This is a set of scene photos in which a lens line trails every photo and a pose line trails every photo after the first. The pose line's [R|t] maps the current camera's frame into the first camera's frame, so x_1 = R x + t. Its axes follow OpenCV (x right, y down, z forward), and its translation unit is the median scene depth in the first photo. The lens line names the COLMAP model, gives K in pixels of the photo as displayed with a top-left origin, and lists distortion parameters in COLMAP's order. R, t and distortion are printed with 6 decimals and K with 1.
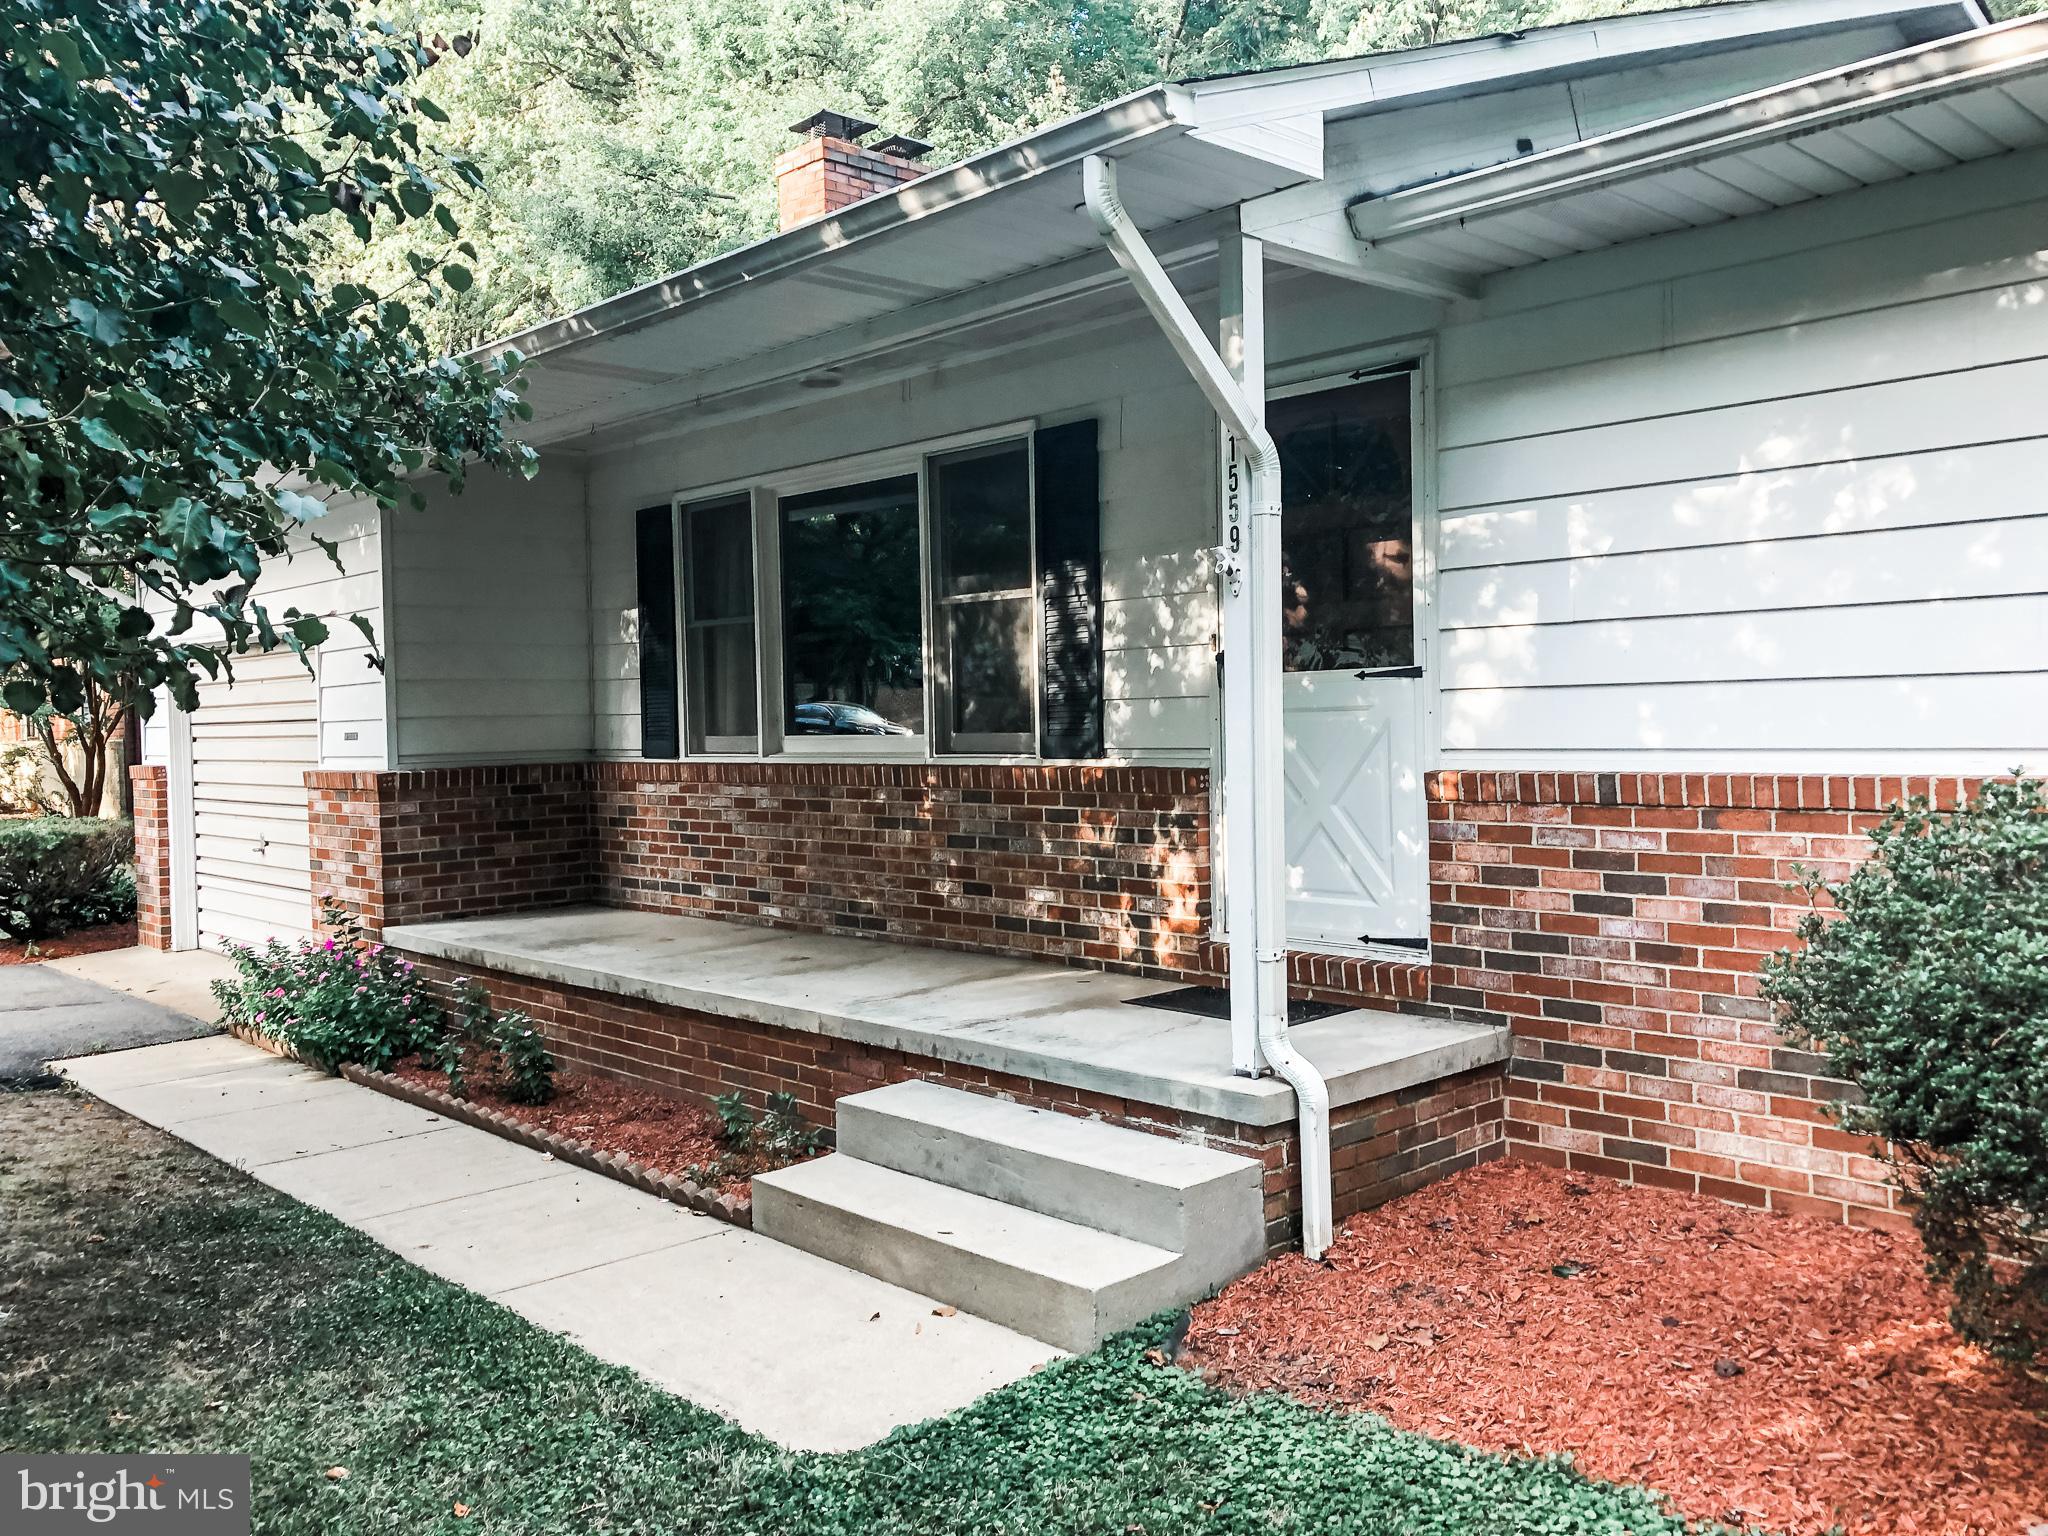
lens RADIAL K [[1667.8, 0, 1024.0], [0, 1667.8, 768.0], [0, 0, 1]] dist [0.006645, -0.000780]
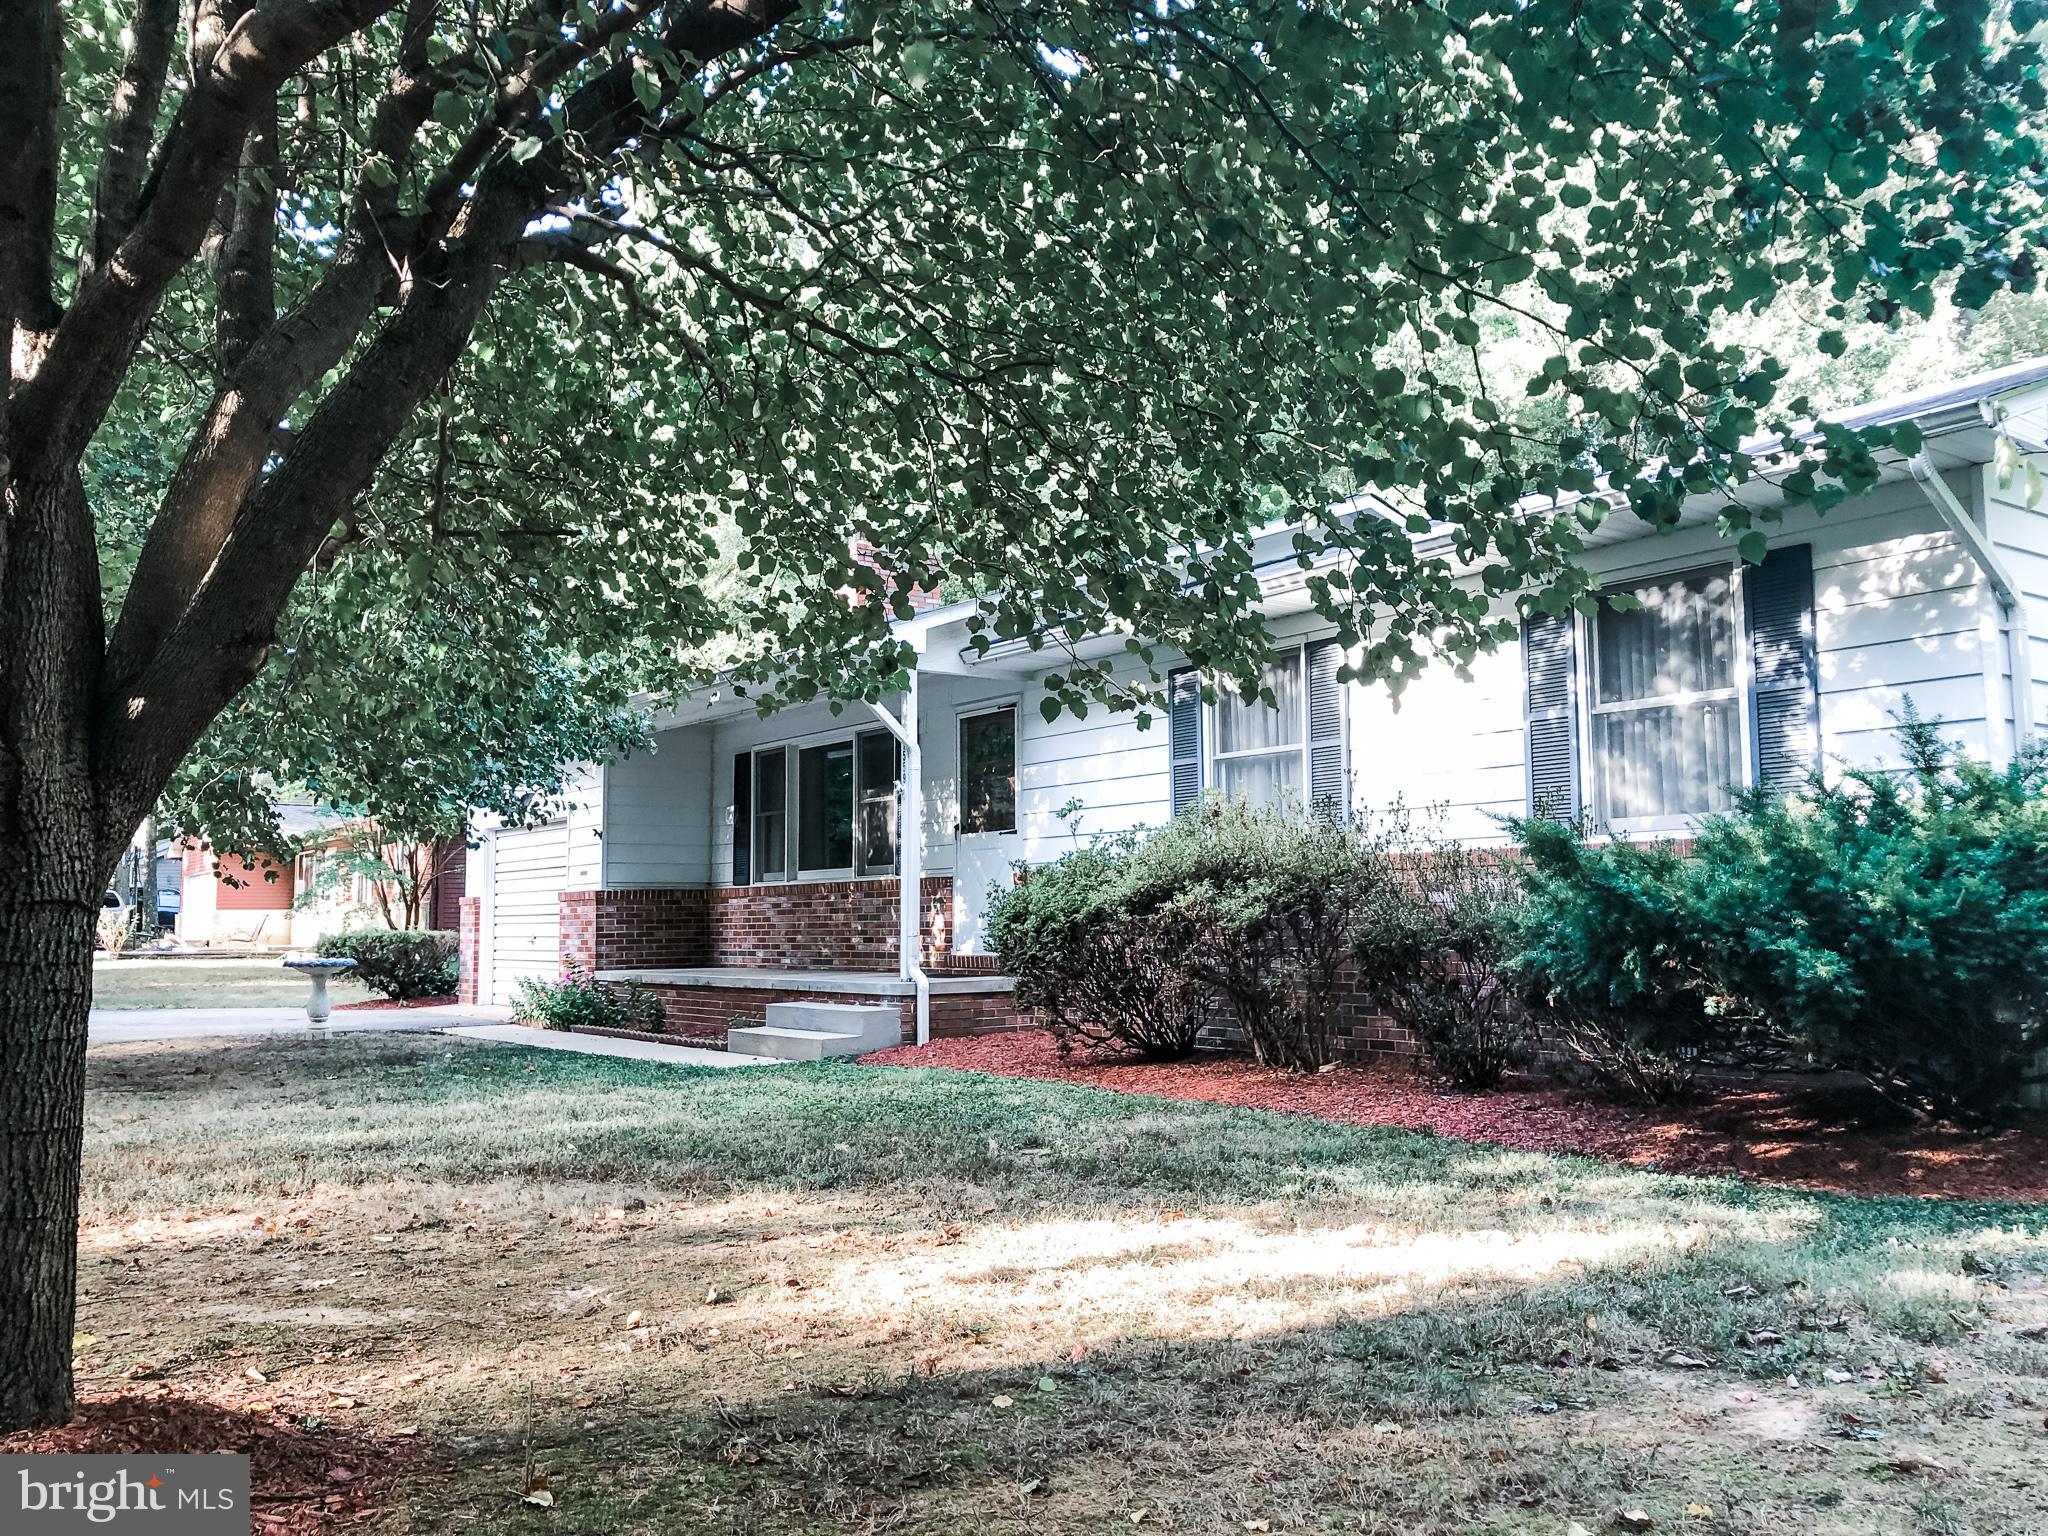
lens RADIAL K [[1667.8, 0, 1024.0], [0, 1667.8, 768.0], [0, 0, 1]] dist [0.006645, -0.000780]
pose [[0.991841, 0.000699, -0.127476, 0.423122], [-0.016439, 0.992337, -0.122466, 0.109926], [0.126414, 0.123563, 0.984252, -1.033337]]
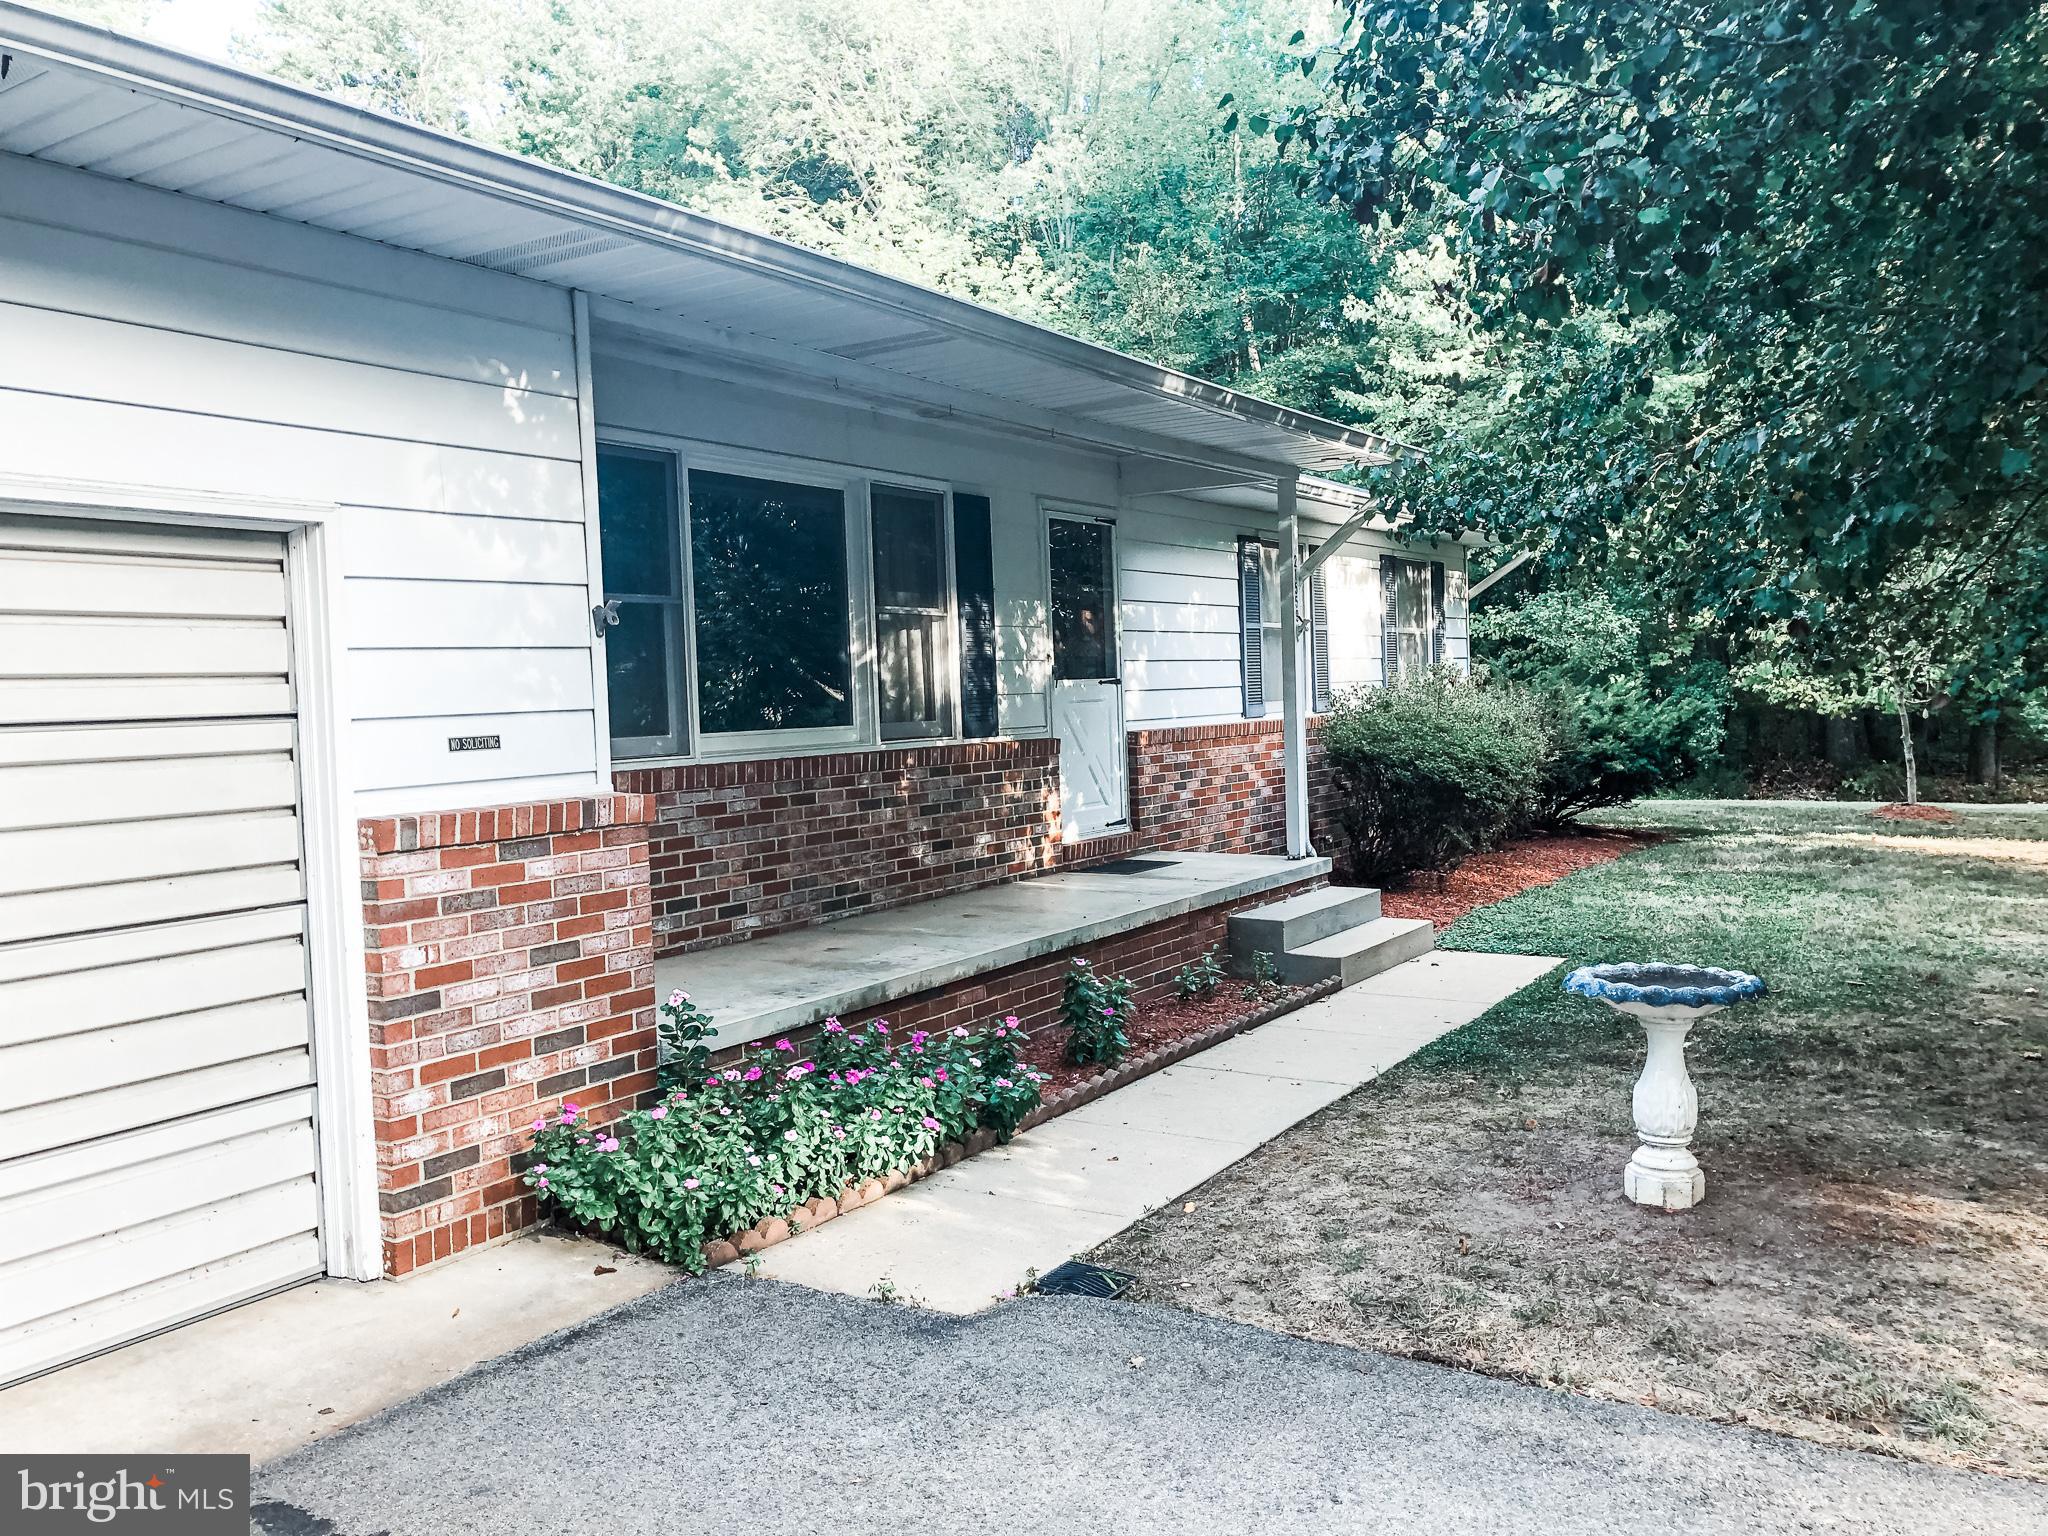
lens RADIAL K [[1667.8, 0, 1024.0], [0, 1667.8, 768.0], [0, 0, 1]] dist [0.006645, -0.000780]
pose [[-0.252175, -0.013834, 0.967583, -1.236230], [0.068580, 0.997128, 0.032130, -0.021183], [-0.965249, 0.074460, -0.250502, 1.230933]]
